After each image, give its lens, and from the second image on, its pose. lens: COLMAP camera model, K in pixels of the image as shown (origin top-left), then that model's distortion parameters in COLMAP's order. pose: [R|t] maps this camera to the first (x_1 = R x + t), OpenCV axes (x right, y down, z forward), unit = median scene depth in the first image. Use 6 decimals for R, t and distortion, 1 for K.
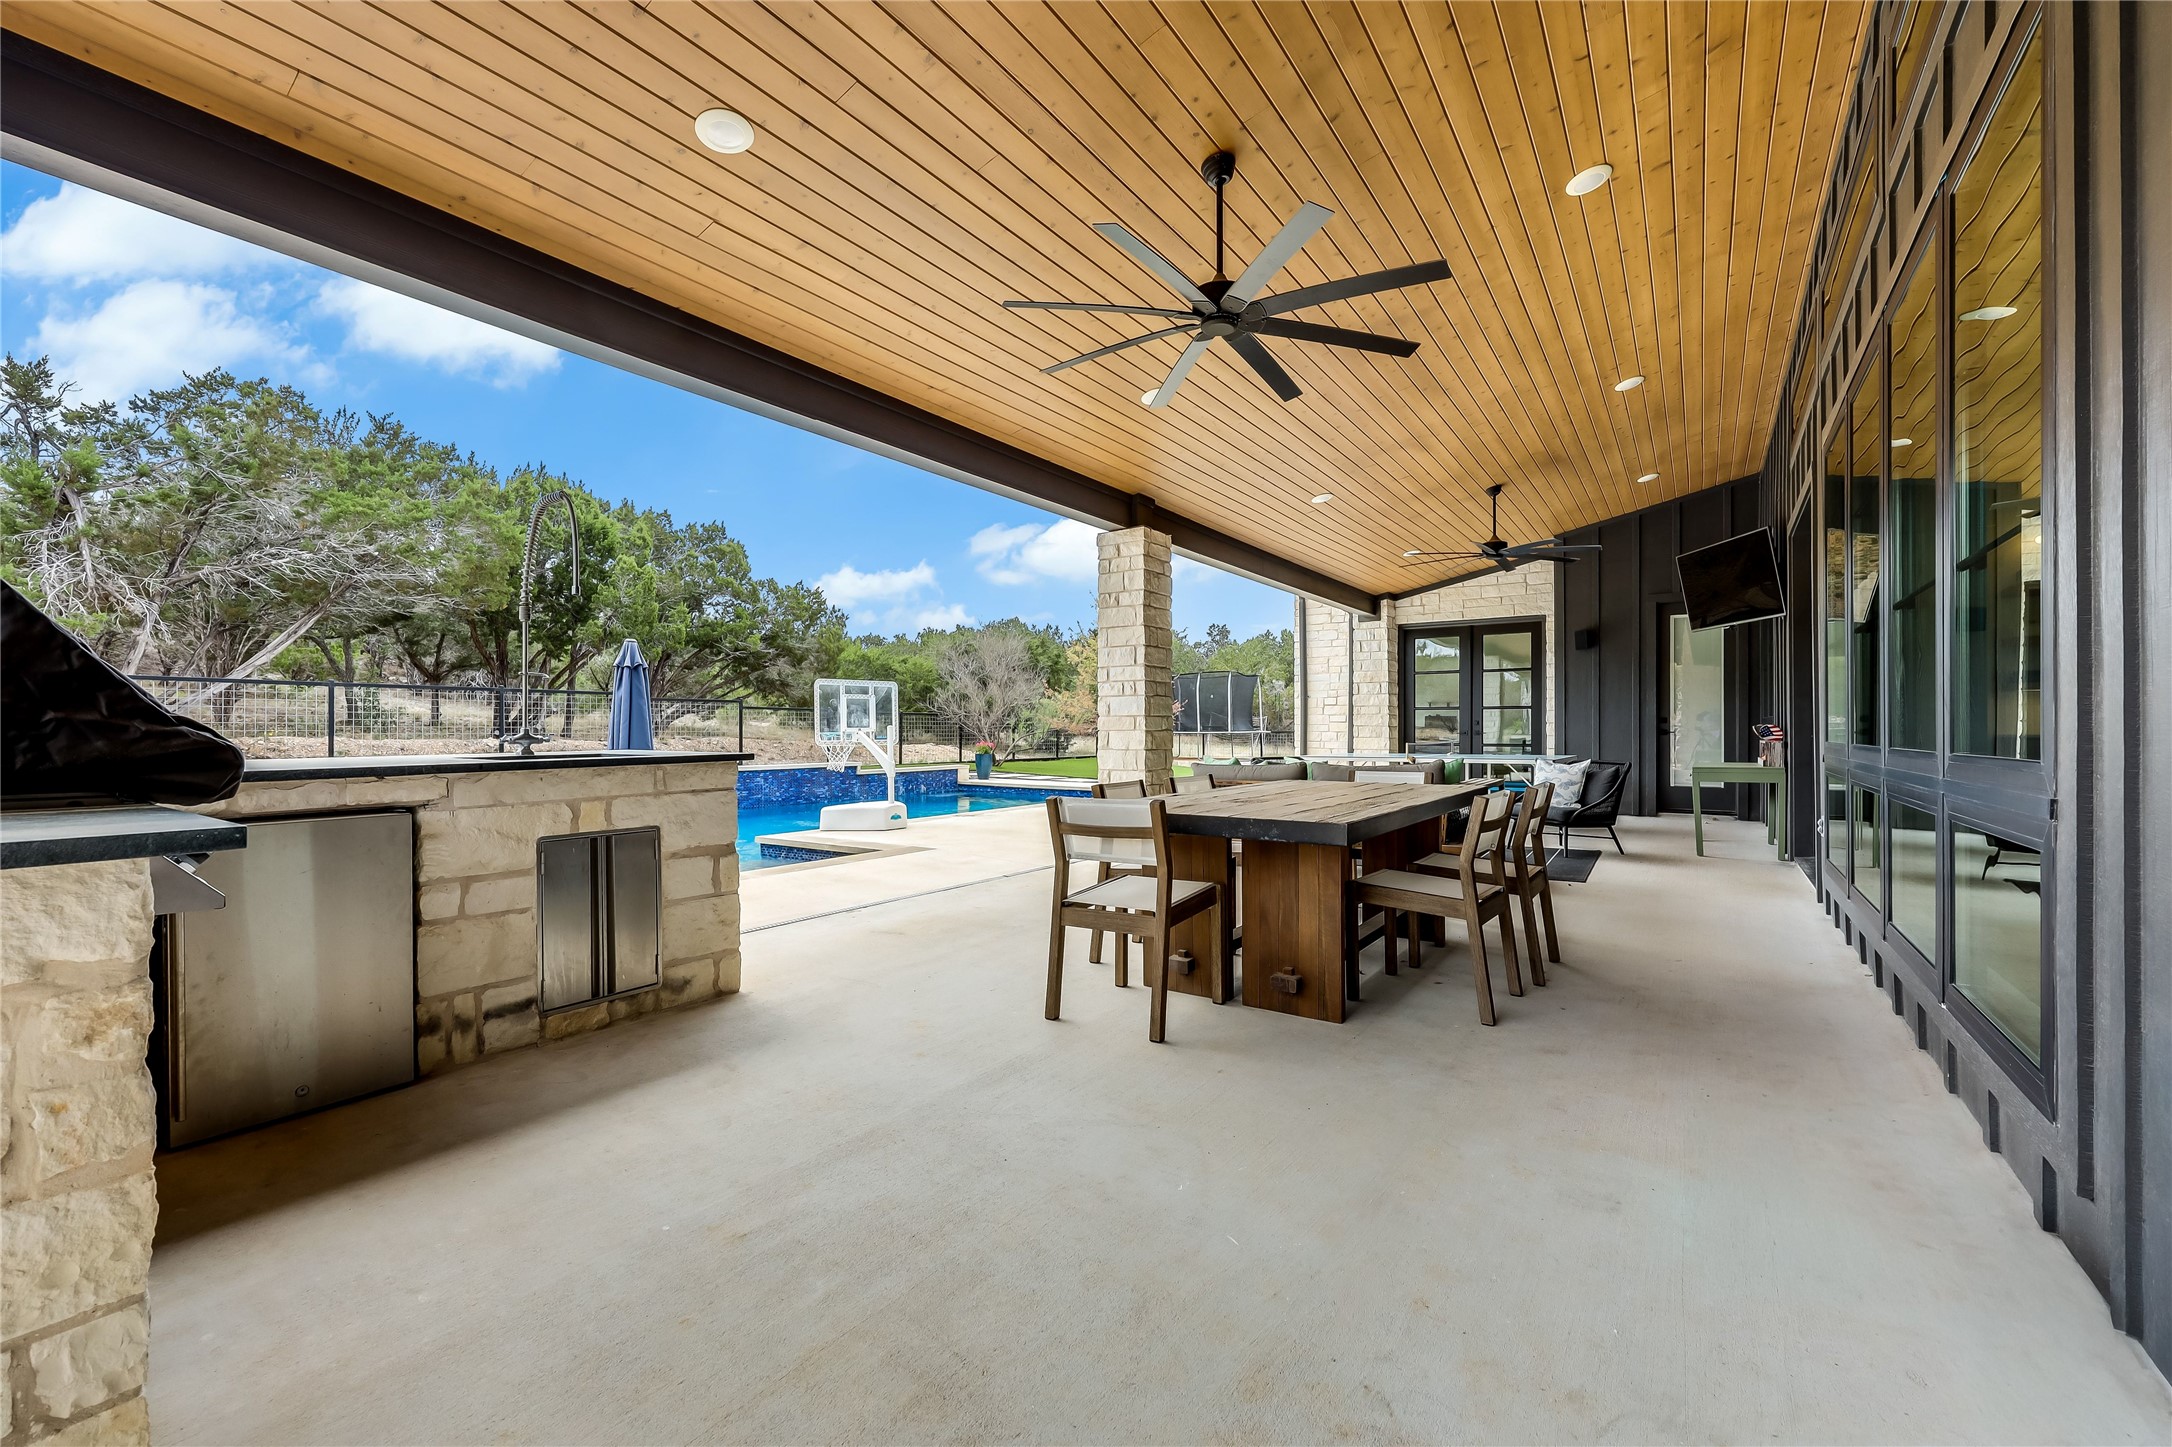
lens RADIAL K [[862.1, 0, 1086.0], [0, 862.1, 723.5], [0, 0, 1]] dist [-0.024692, 0.012339]
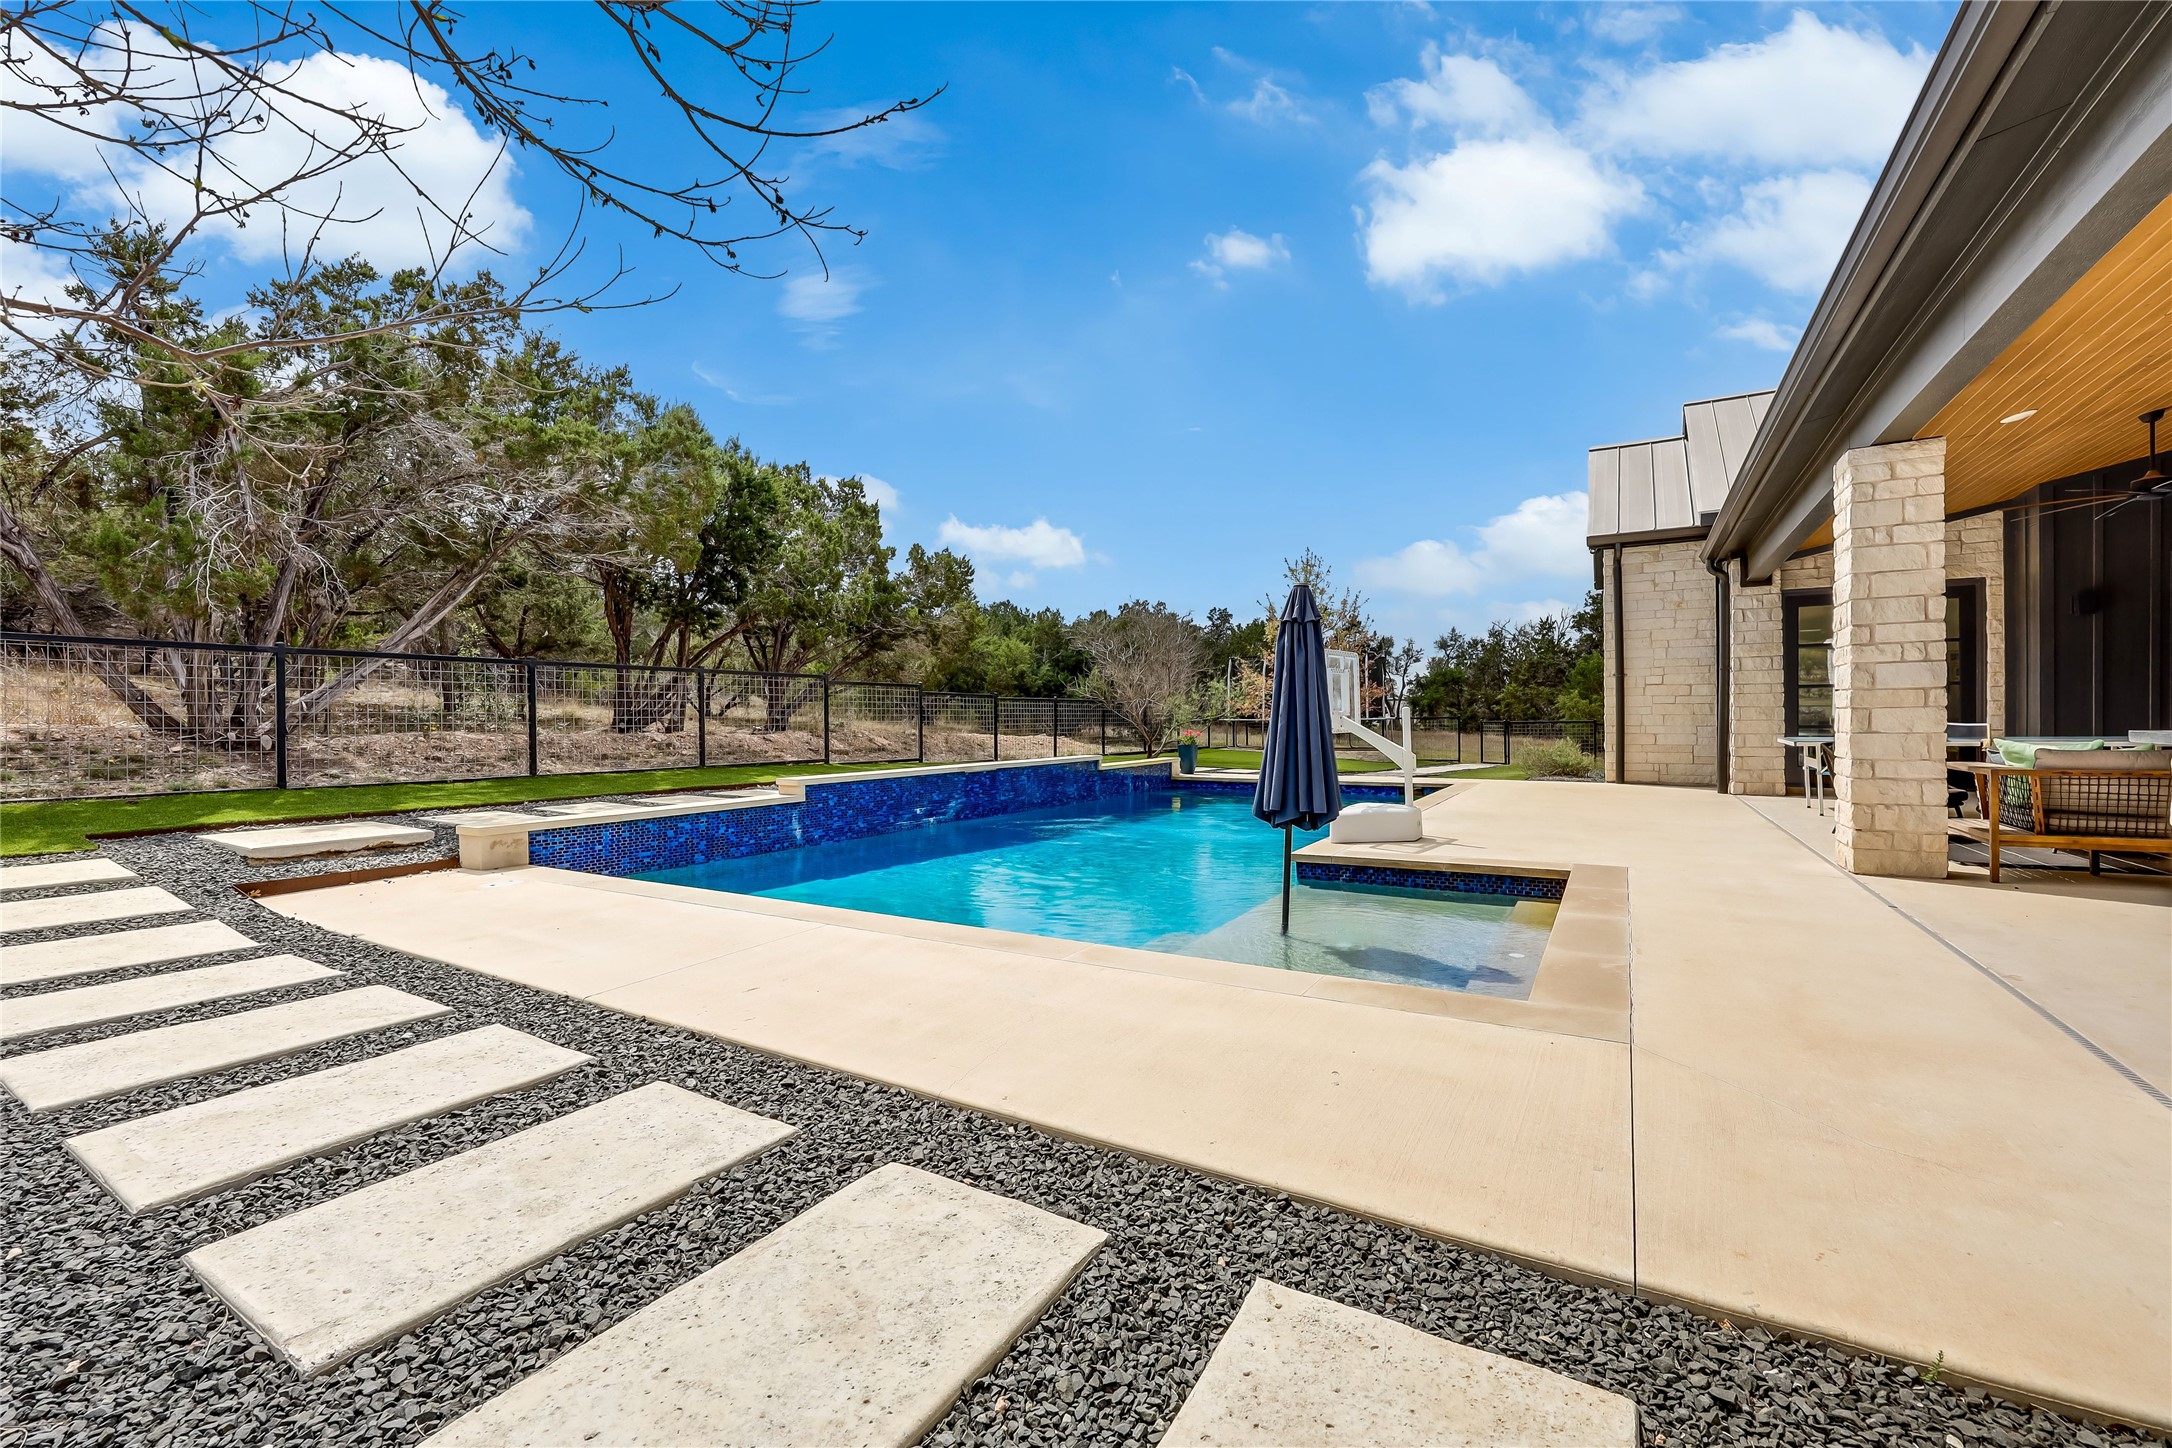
lens RADIAL K [[876.2, 0, 1086.0], [0, 876.2, 724.0], [0, 0, 1]] dist [-0.033606, 0.012983]
pose [[0.997695, -0.008902, 0.067268, -0.338661], [0.007954, 0.999865, 0.014345, 0.001759], [-0.067386, -0.013776, 0.997632, 0.142023]]
